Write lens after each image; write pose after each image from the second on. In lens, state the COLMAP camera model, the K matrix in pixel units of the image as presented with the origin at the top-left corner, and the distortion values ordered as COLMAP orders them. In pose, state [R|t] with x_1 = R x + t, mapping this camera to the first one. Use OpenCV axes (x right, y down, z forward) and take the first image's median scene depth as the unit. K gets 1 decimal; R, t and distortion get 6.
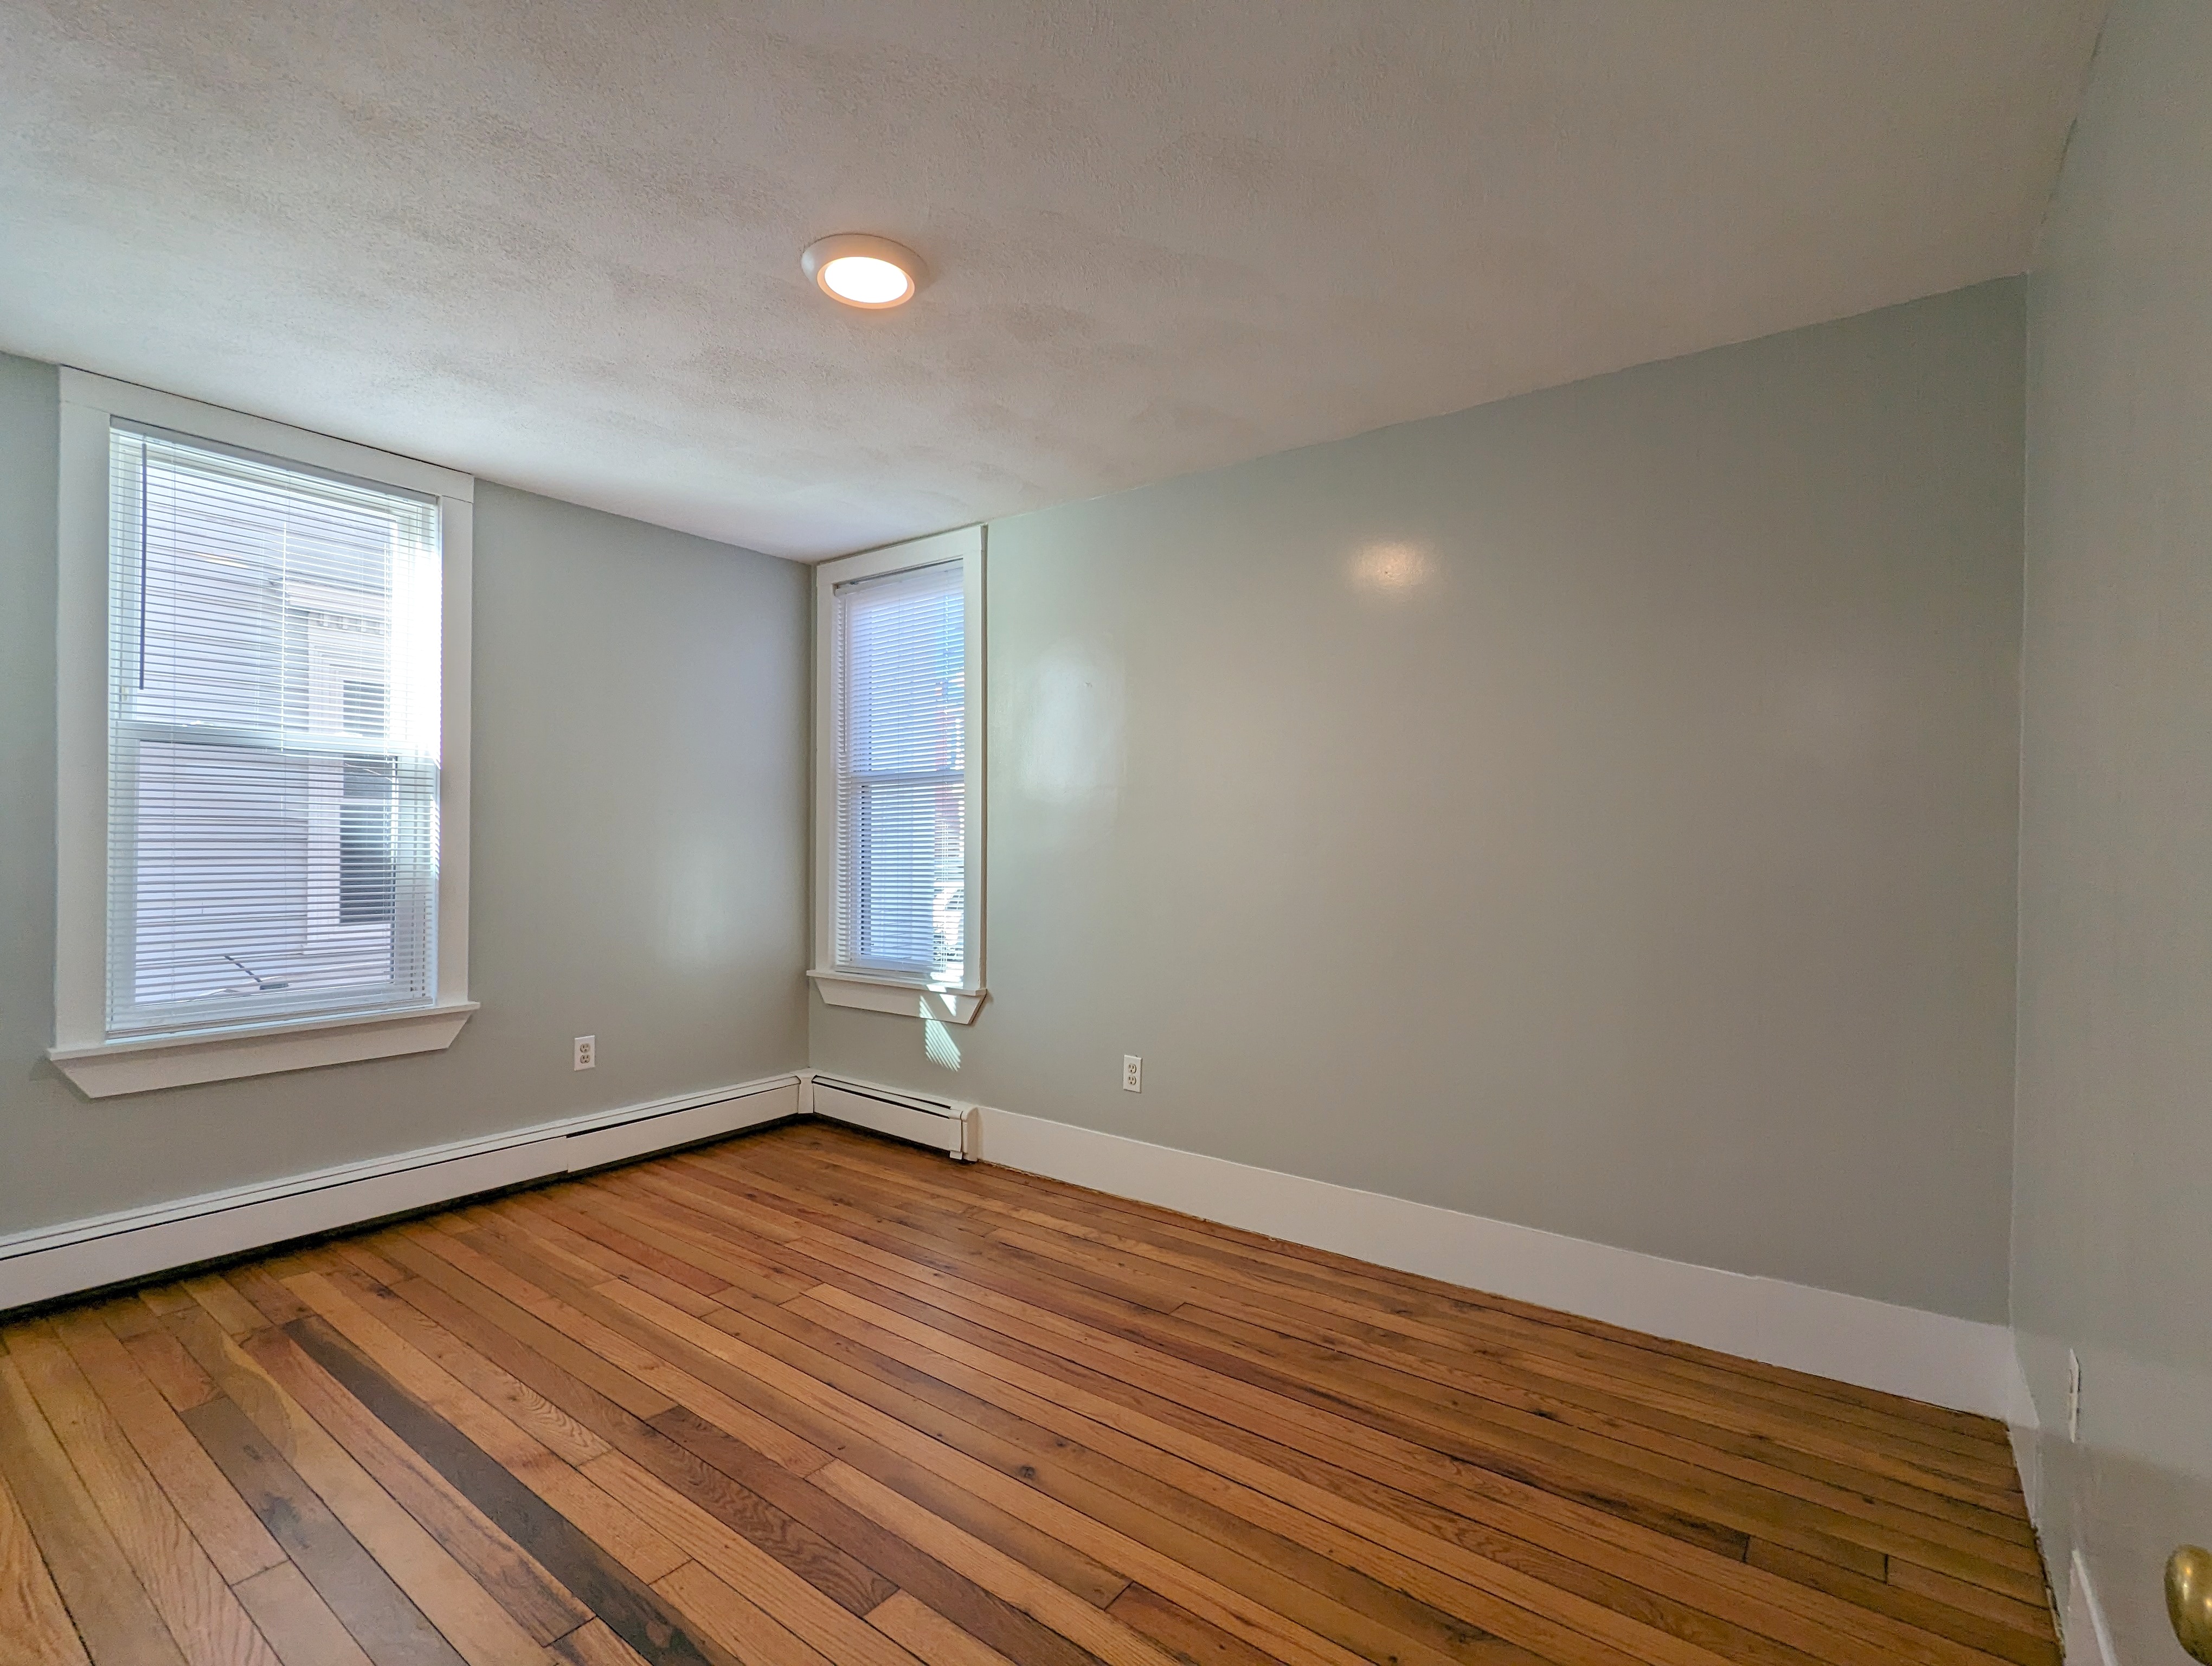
lens RADIAL K [[1046.4, 0, 1109.5], [0, 1046.4, 831.6], [0, 0, 1]] dist [0.000176, 0.001162]
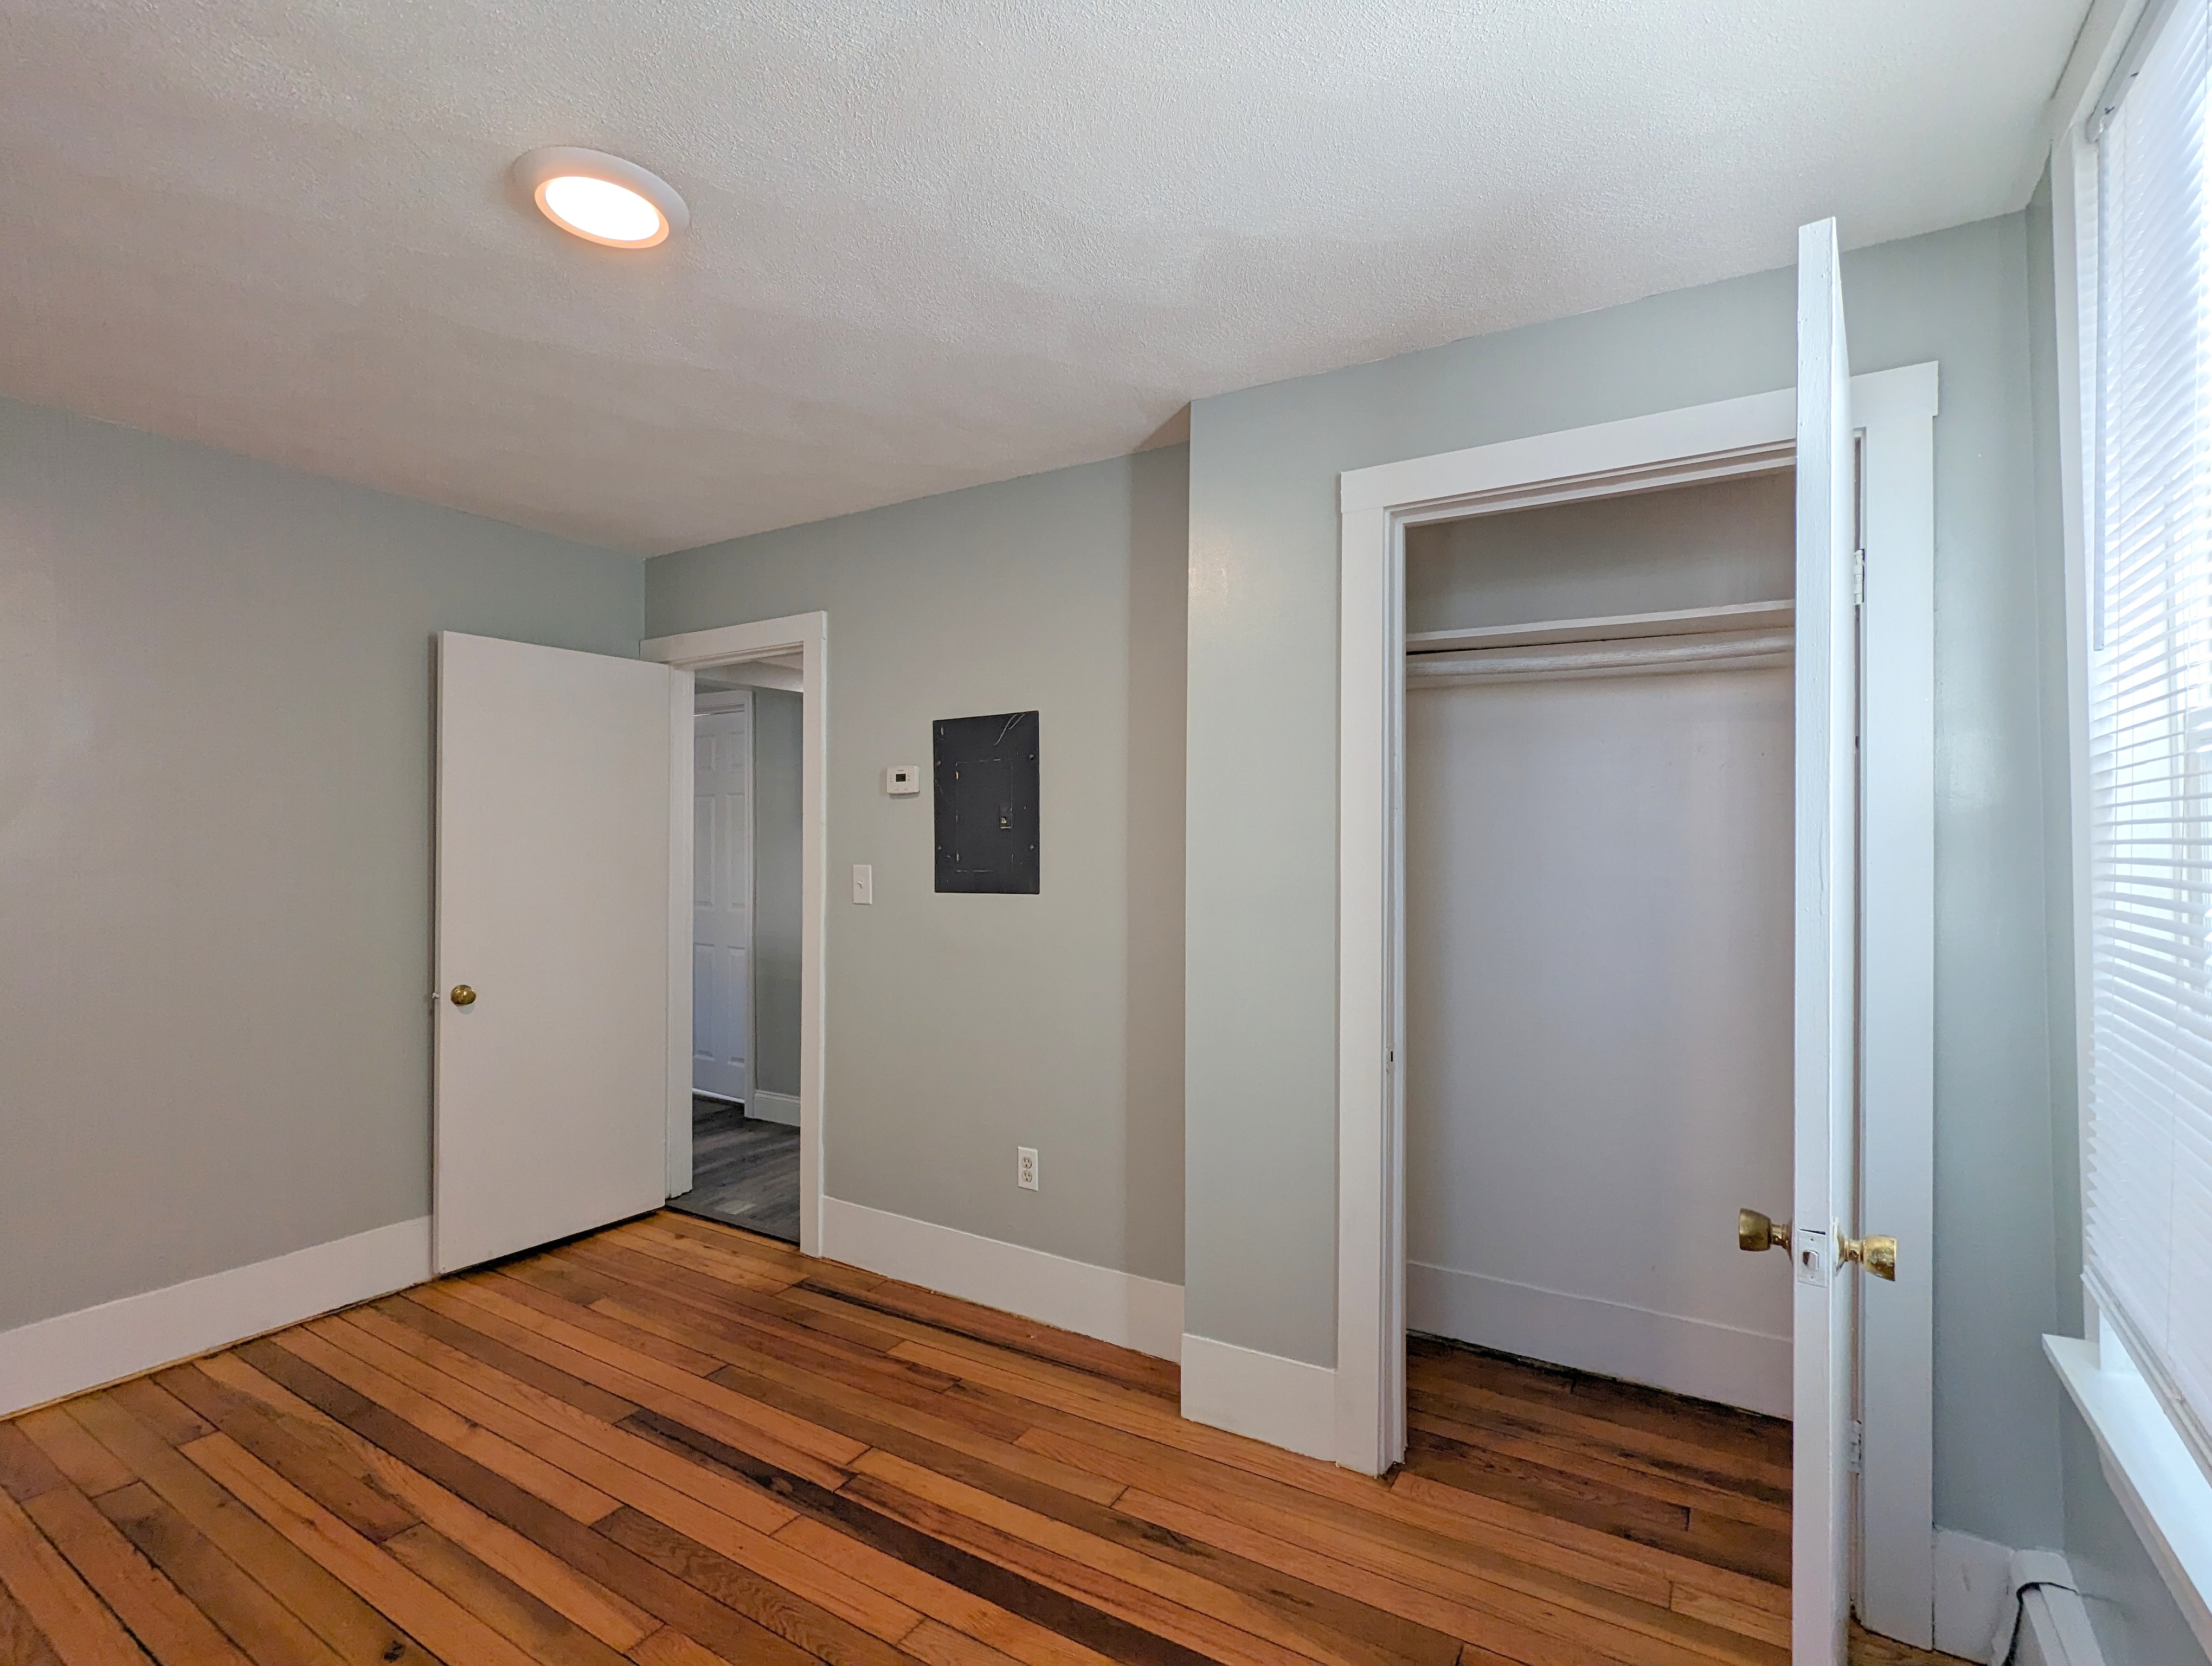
lens RADIAL K [[1046.4, 0, 1109.5], [0, 1046.4, 831.6], [0, 0, 1]] dist [0.000176, 0.001162]
pose [[-0.996283, -0.007473, -0.085812, -0.651031], [-0.006202, 0.999867, -0.015067, -0.060810], [0.085914, -0.014479, -0.996197, 2.139259]]
